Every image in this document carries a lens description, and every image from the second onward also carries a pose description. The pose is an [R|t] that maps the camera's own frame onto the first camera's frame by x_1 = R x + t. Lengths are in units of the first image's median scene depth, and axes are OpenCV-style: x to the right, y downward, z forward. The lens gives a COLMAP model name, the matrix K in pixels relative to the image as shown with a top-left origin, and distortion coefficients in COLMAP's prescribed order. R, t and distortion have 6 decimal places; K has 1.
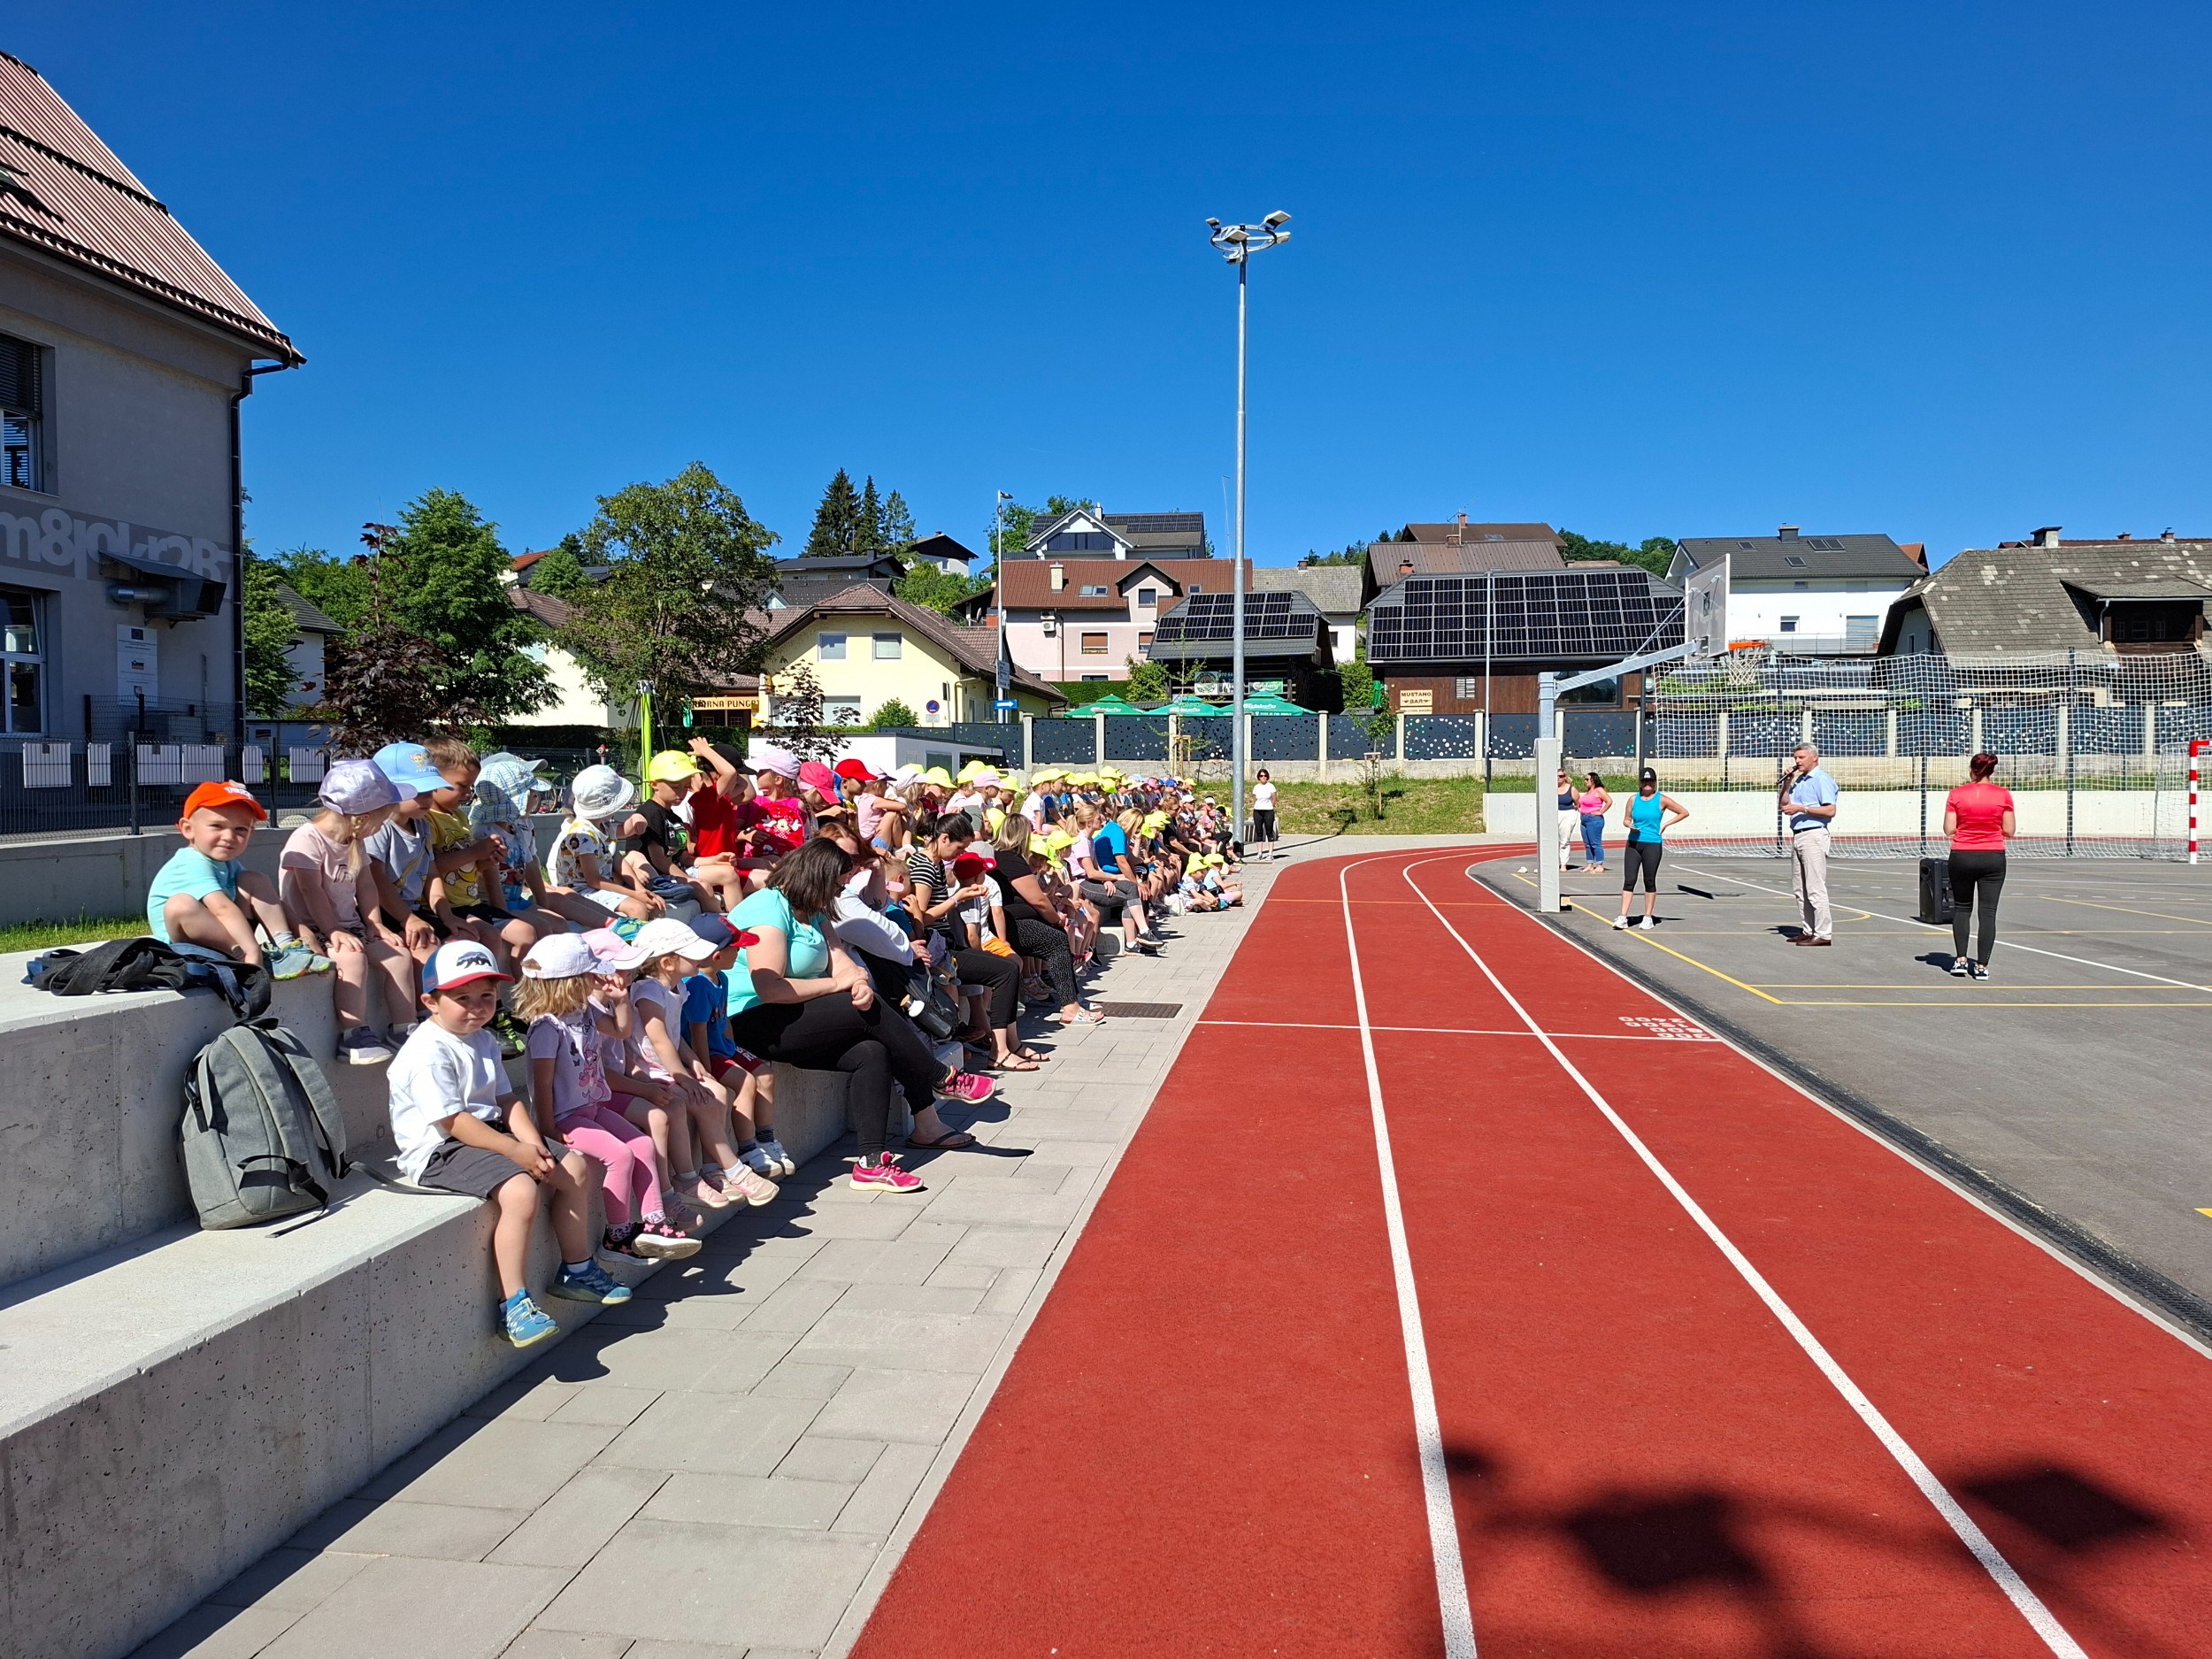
lens RADIAL K [[1502.8, 0, 1138.2], [0, 1502.8, 833.3], [0, 0, 1]] dist [0.113478, -0.137072]
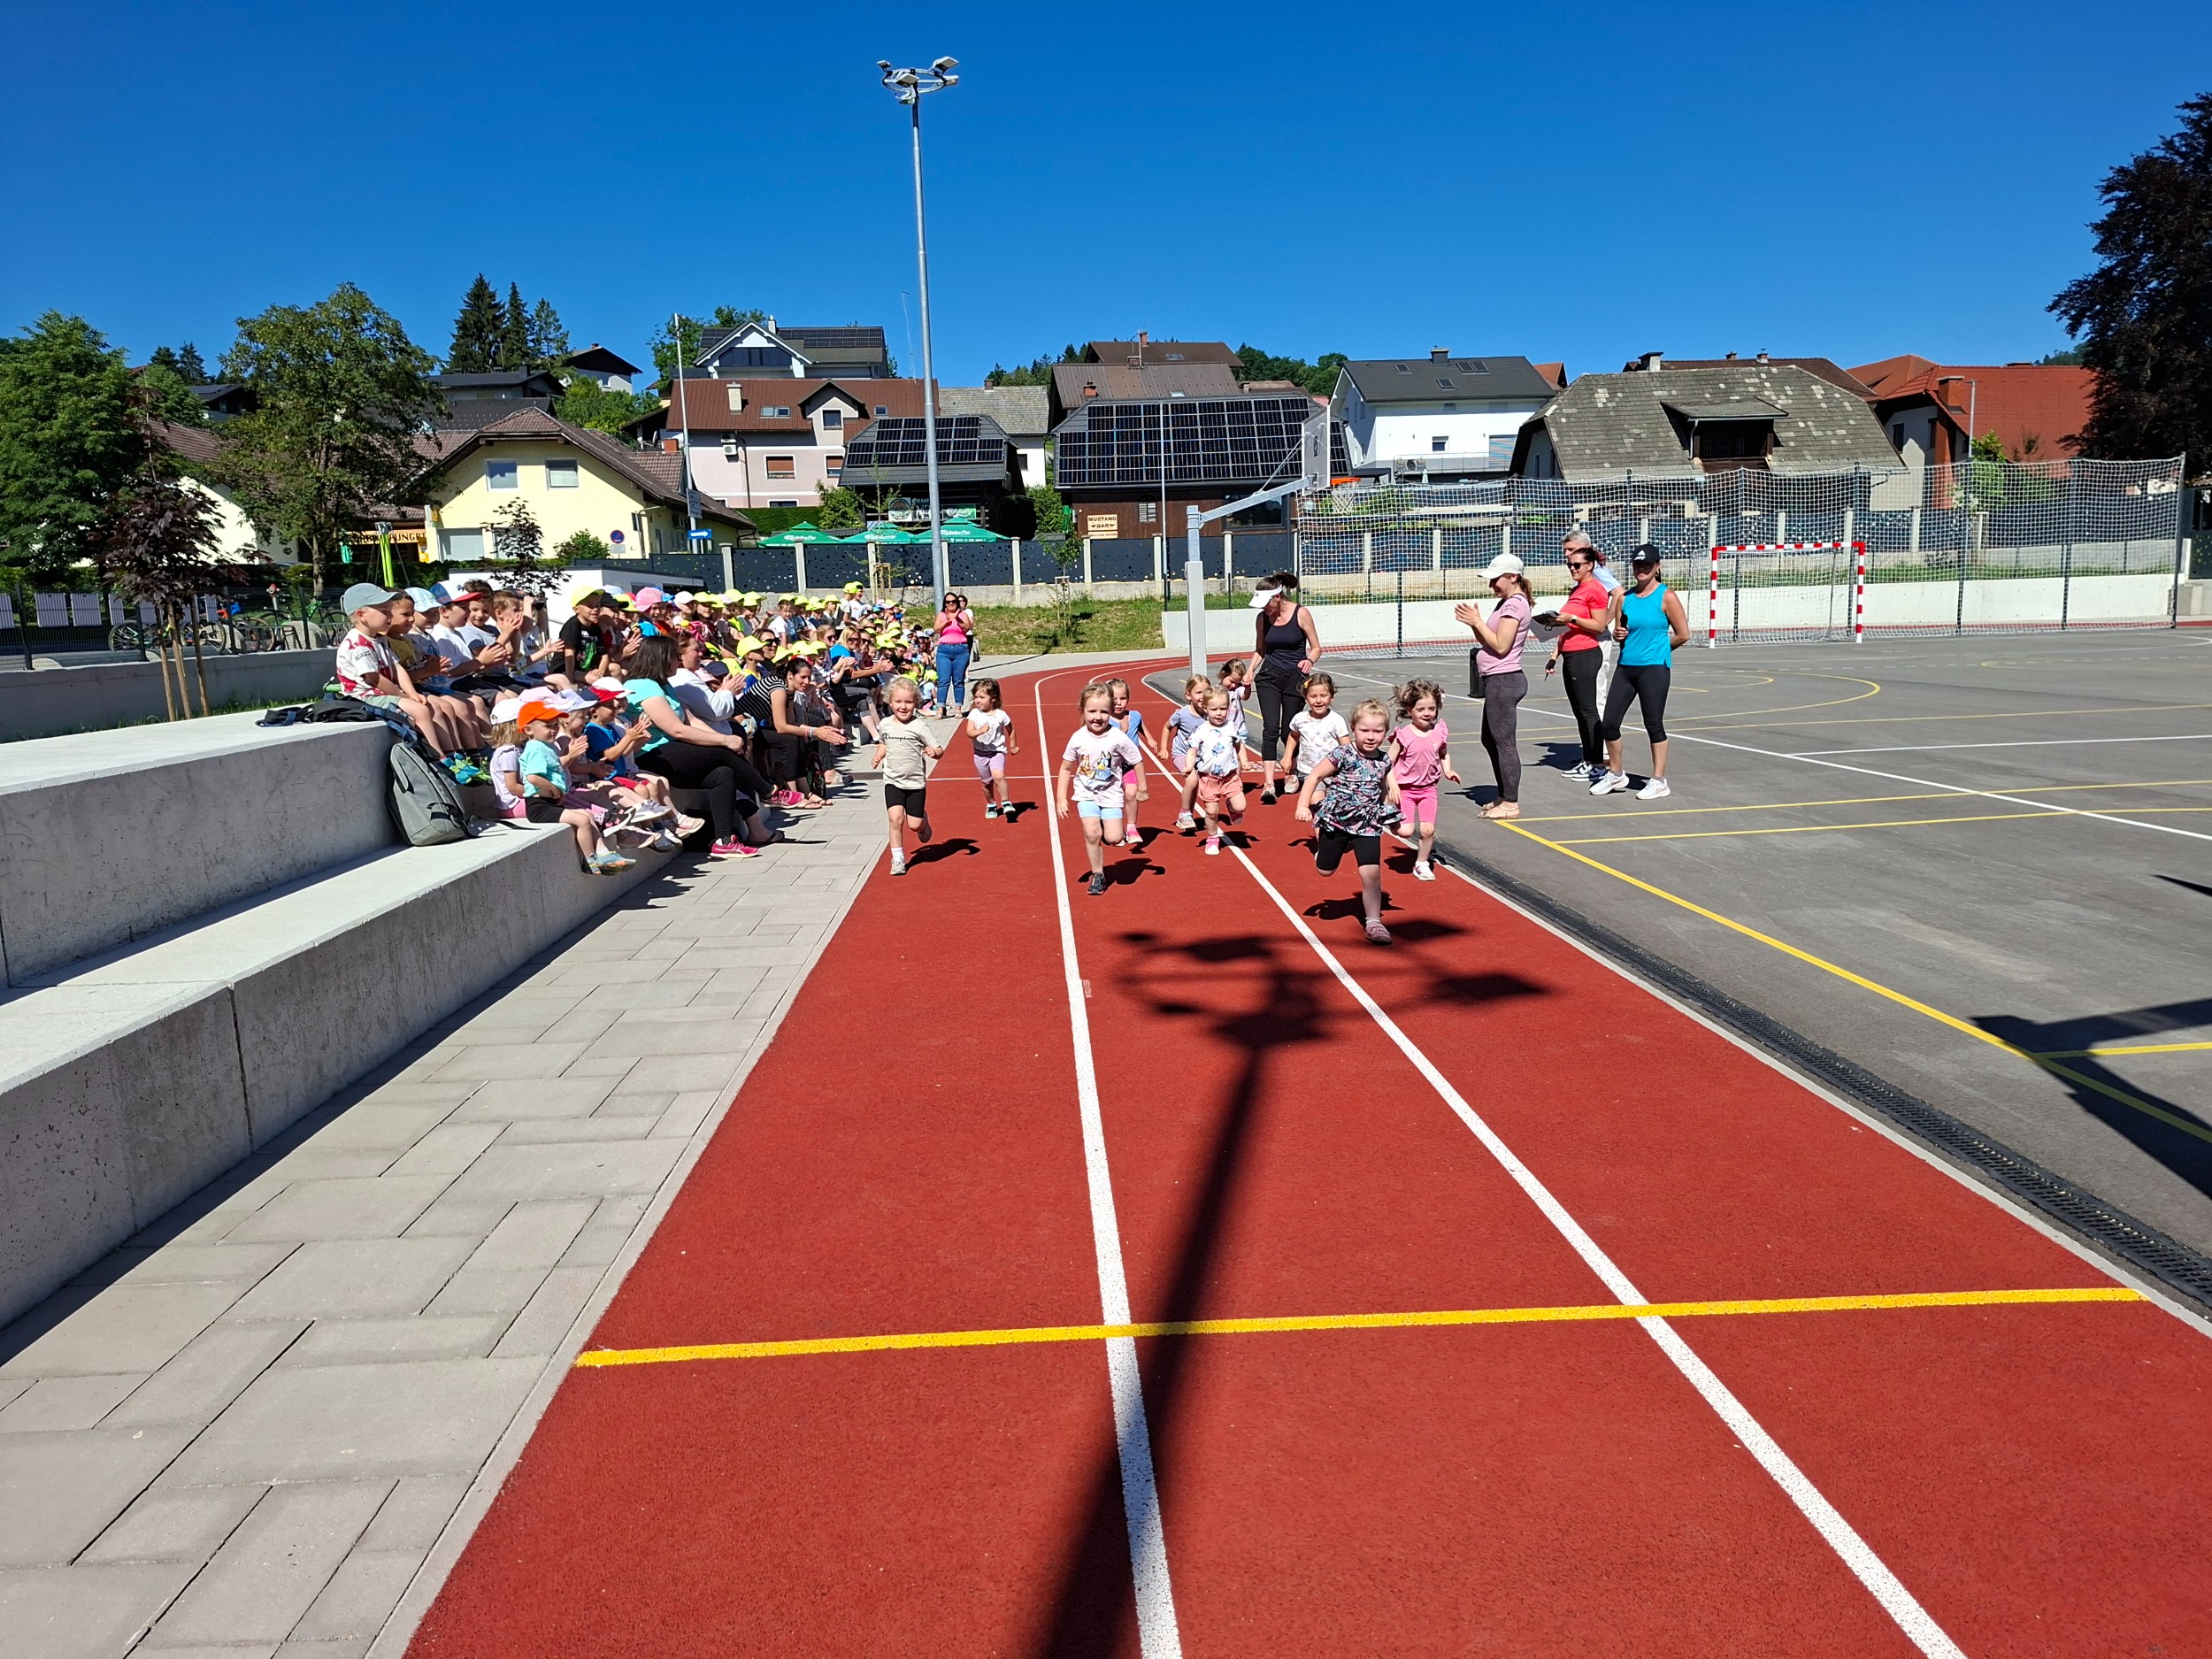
lens RADIAL K [[1513.5, 0, 1128.3], [0, 1513.5, 838.9], [0, 0, 1]] dist [0.107768, -0.133310]
pose [[0.981243, -0.057805, 0.183906, -0.006821], [0.035979, 0.992136, 0.119879, 0.003784], [-0.189389, -0.111014, 0.975606, -0.071319]]
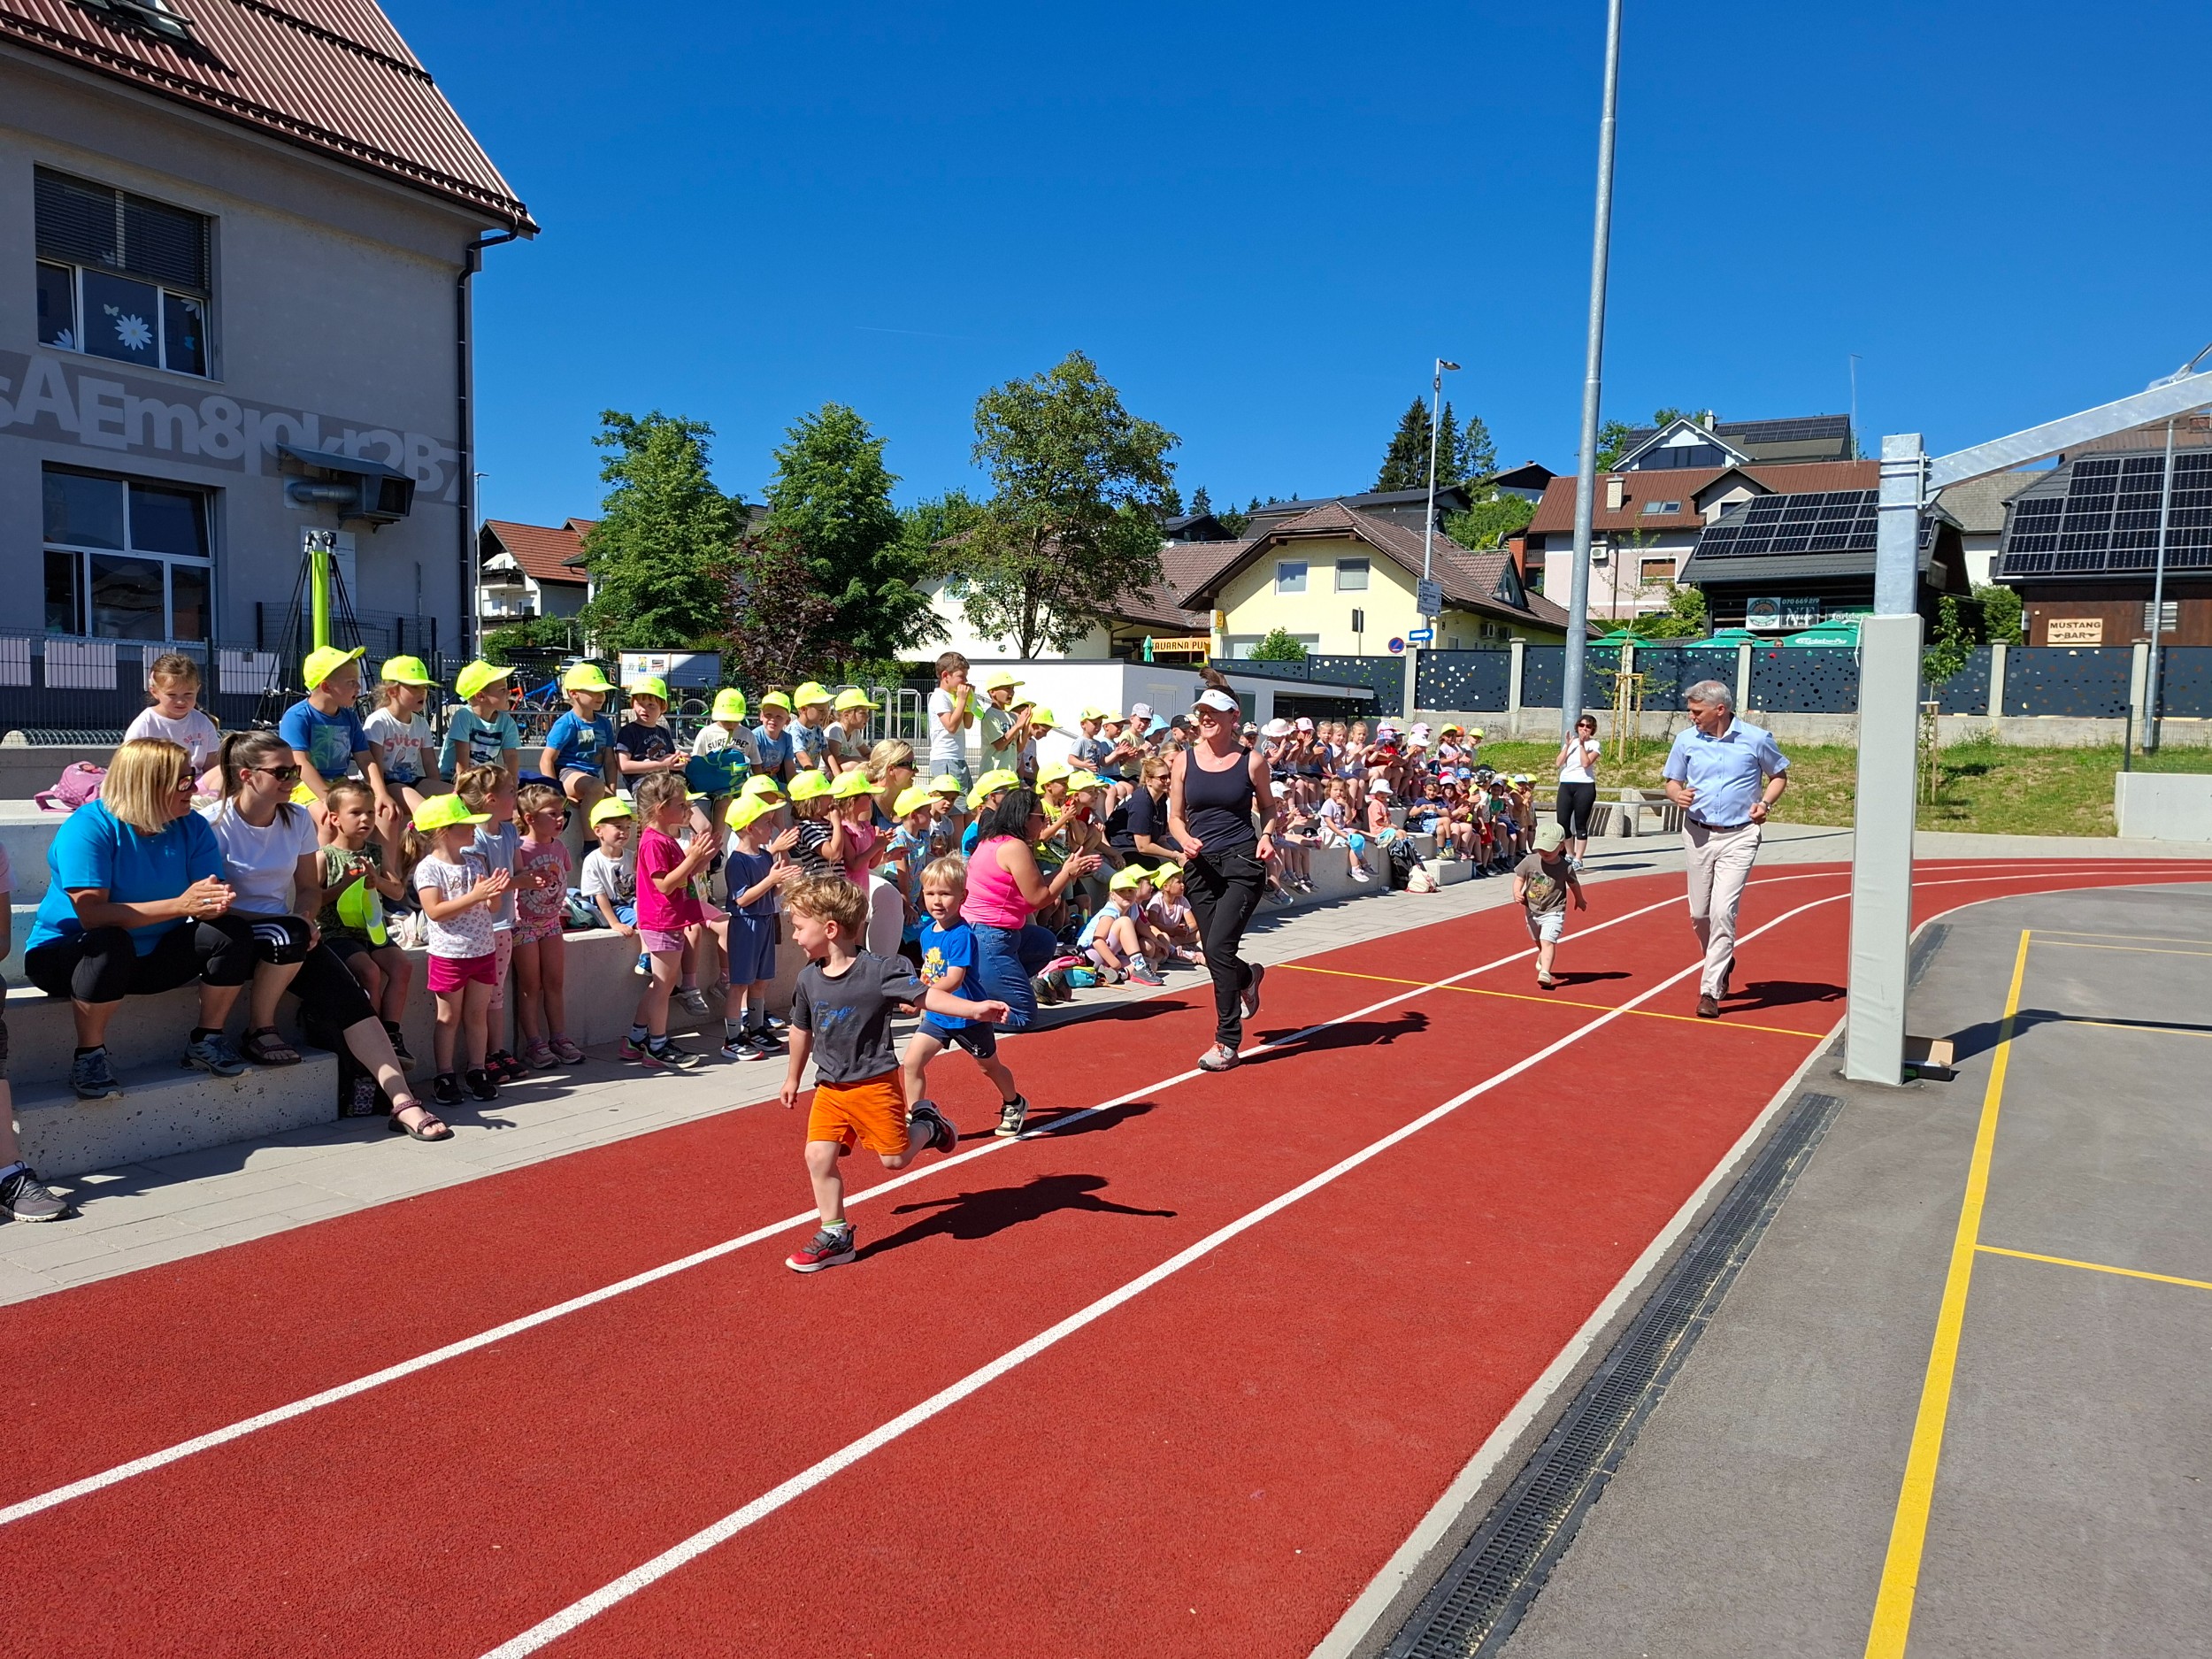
lens RADIAL K [[1518.4, 0, 1092.9], [0, 1518.4, 831.2], [0, 0, 1]] dist [0.118085, -0.147355]
pose [[0.906964, 0.056168, -0.417446, 0.090258], [-0.045126, 0.998322, 0.036283, -0.005239], [0.418784, -0.014069, 0.907977, 0.201891]]
